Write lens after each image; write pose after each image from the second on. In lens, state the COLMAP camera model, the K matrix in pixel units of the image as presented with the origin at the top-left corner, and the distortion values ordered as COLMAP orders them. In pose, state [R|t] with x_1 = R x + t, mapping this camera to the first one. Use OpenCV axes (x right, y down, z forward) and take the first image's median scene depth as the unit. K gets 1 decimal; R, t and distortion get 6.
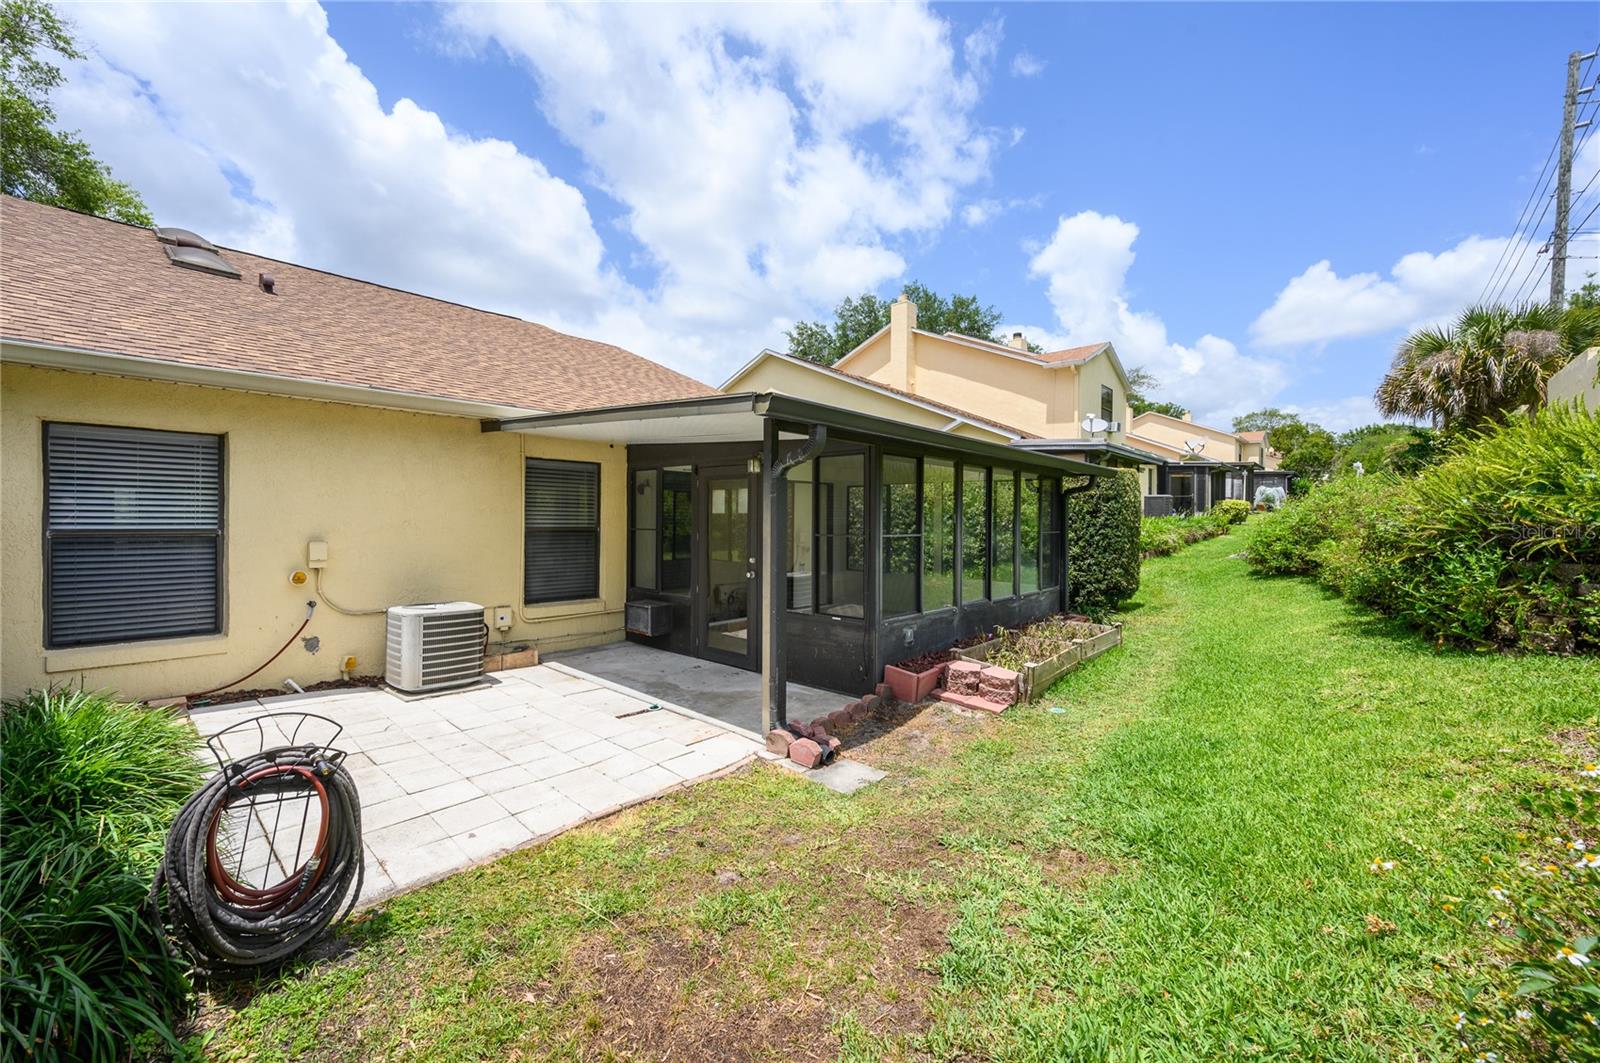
lens RADIAL K [[641.1, 0, 796.9], [0, 641.1, 524.0], [0, 0, 1]] dist [-0.001208, -0.000068]
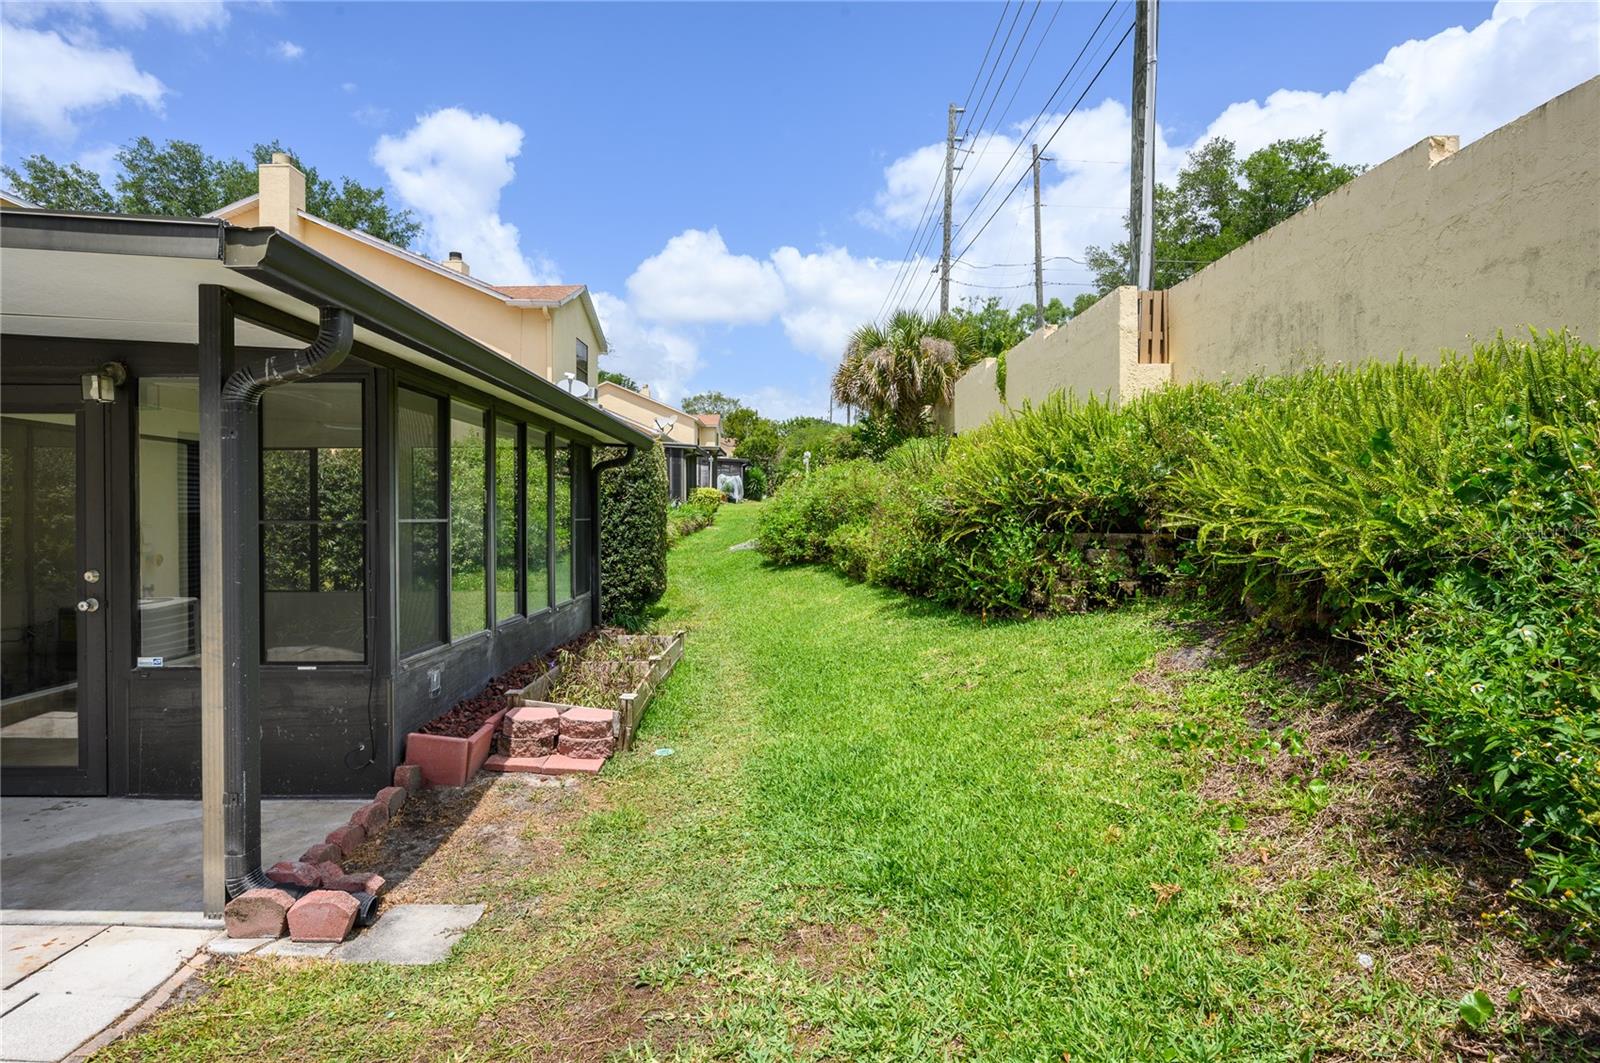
lens RADIAL K [[856.4, 0, 804.3], [0, 856.4, 524.9], [0, 0, 1]] dist [-0.003321, 0.001549]
pose [[0.736184, -0.016002, 0.676592, -0.113720], [0.012408, 0.999872, 0.010148, 0.016326], [-0.676667, 0.000924, 0.736288, 0.130382]]
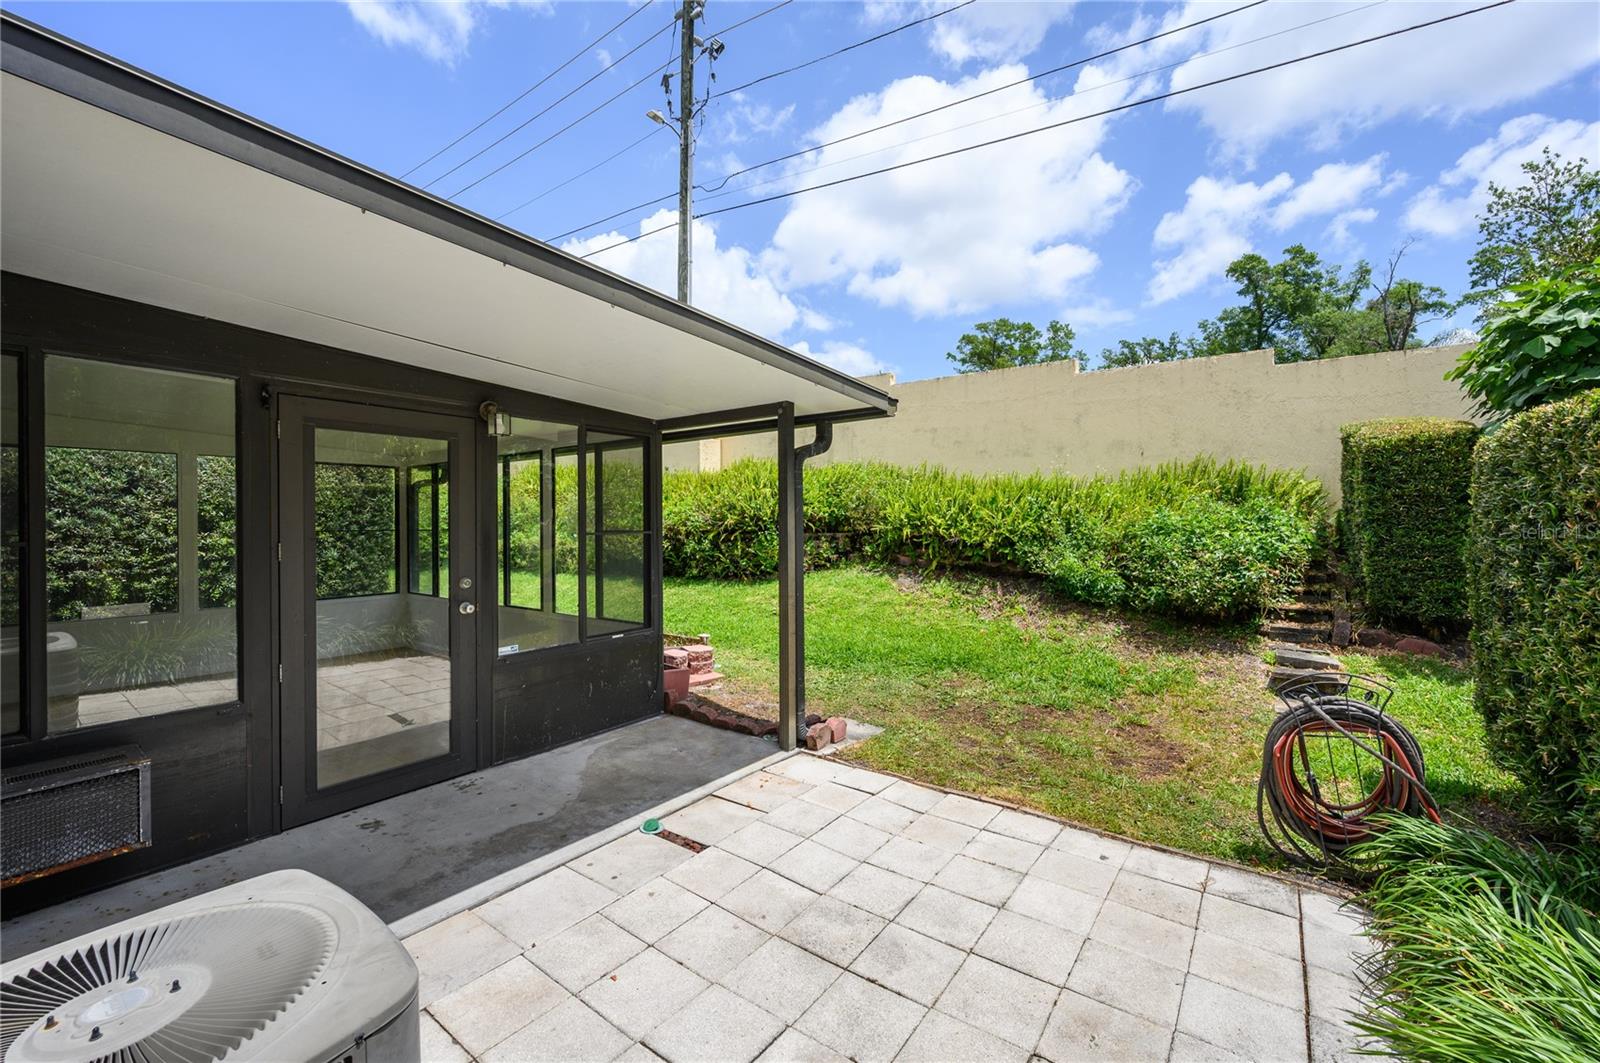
lens RADIAL K [[641.1, 0, 804.3], [0, 641.1, 524.8], [0, 0, 1]] dist [-0.001208, -0.000068]
pose [[-0.103672, -0.013543, 0.994519, -0.698407], [0.010717, 0.999834, 0.014733, -0.002368], [-0.994554, 0.012186, -0.103510, 0.774924]]
